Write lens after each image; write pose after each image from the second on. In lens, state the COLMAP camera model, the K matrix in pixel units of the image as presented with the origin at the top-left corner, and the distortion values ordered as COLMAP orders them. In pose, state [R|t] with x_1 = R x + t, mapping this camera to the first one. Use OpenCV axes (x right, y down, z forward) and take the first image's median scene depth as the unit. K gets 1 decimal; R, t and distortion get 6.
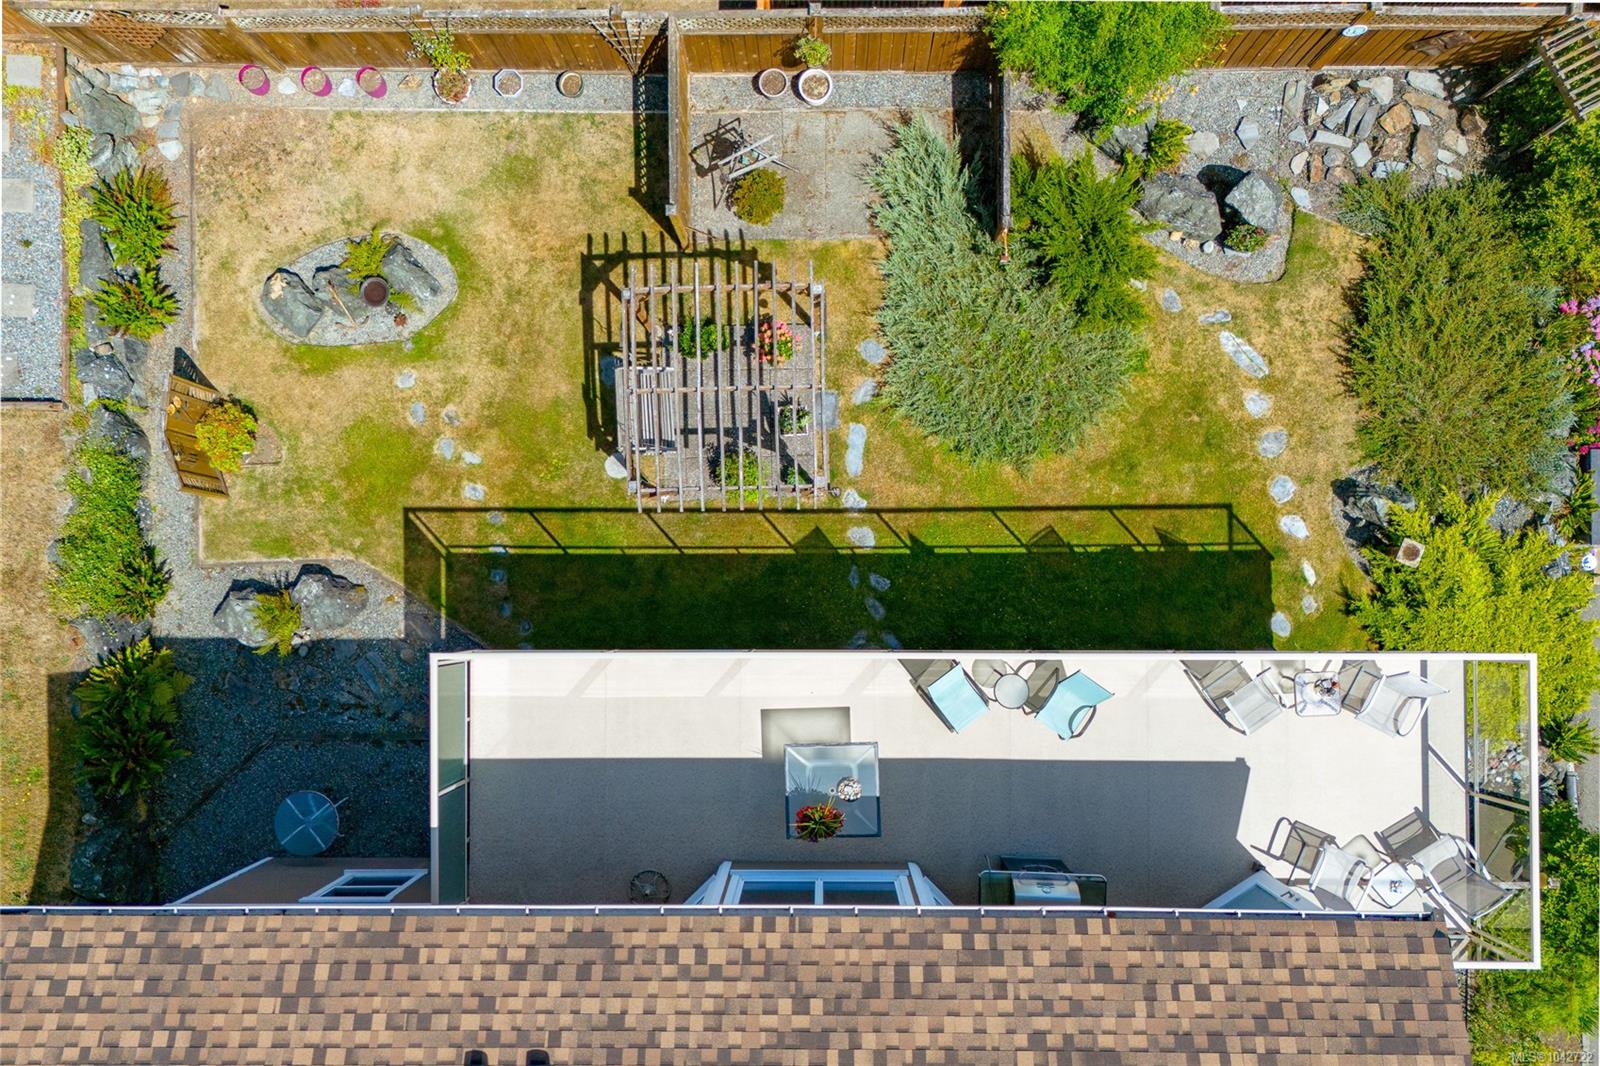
lens RADIAL K [[1169.5, 0, 805.7], [0, 1169.5, 601.5], [0, 0, 1]] dist [0.061473, -0.046948]
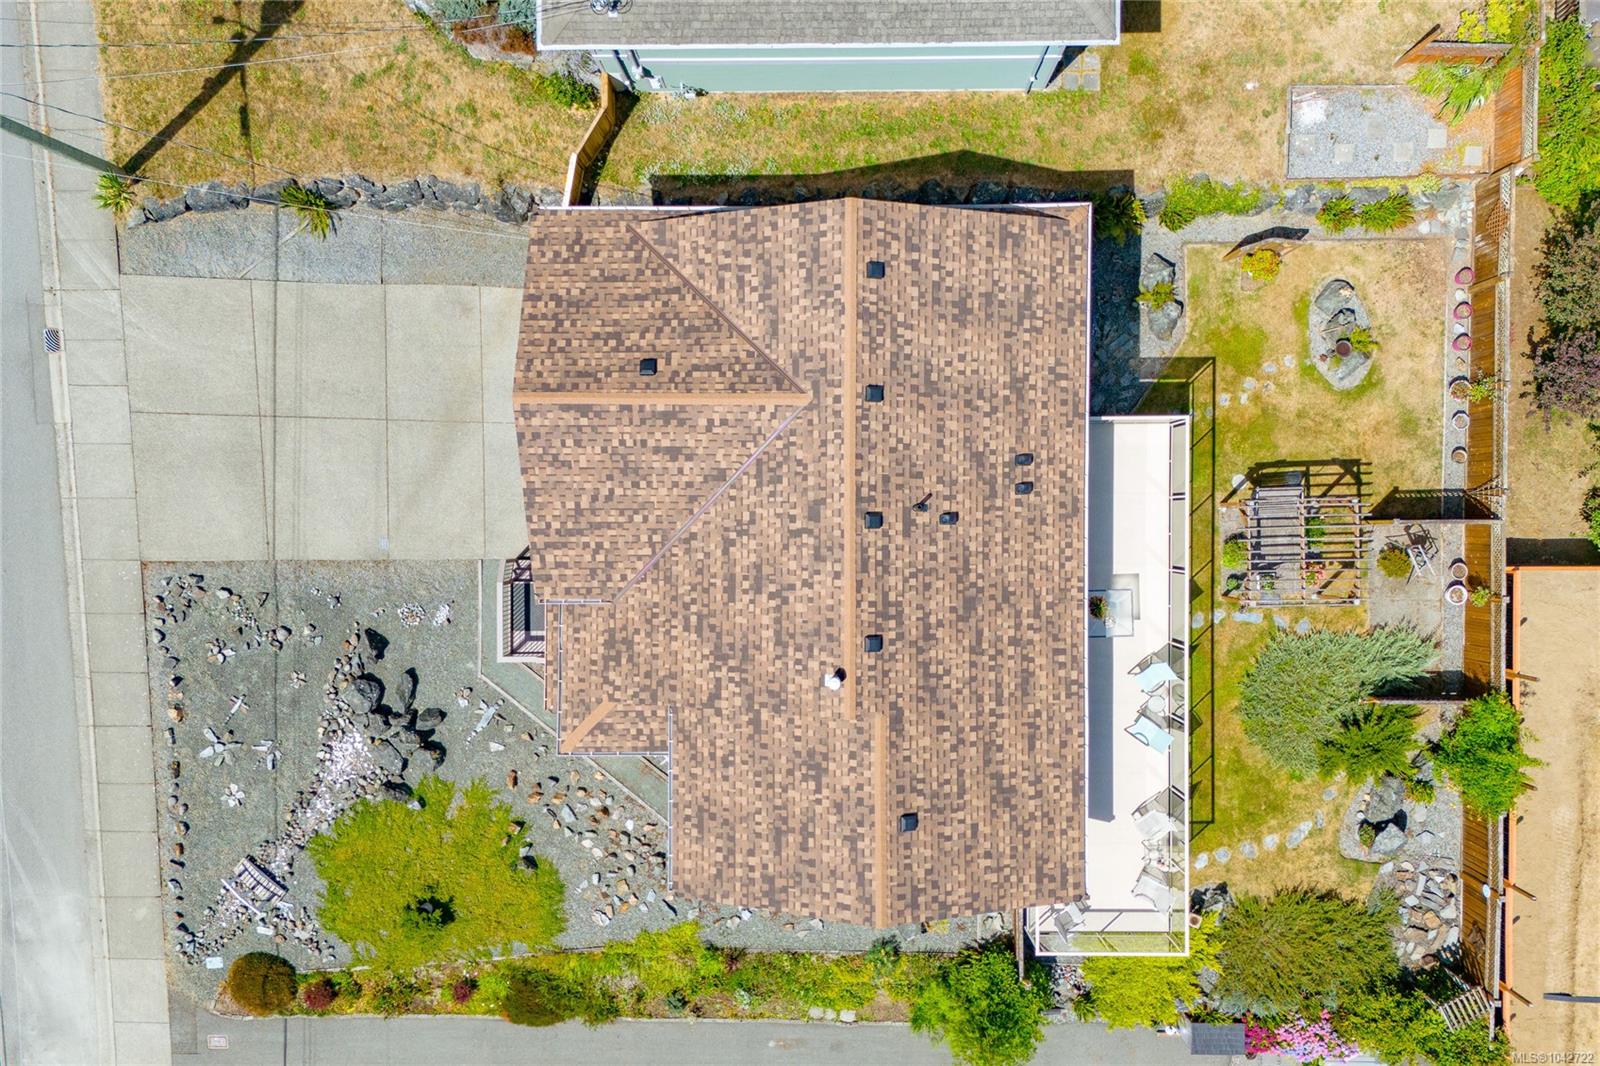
lens RADIAL K [[1169.5, 0, 804.9], [0, 1169.5, 532.3], [0, 0, 1]] dist [0.061473, -0.046948]
pose [[-0.000586, 0.999585, 0.028805, -0.136017], [-0.999890, -0.001012, 0.014776, 0.514257], [0.014799, -0.028793, 0.999476, -0.787187]]
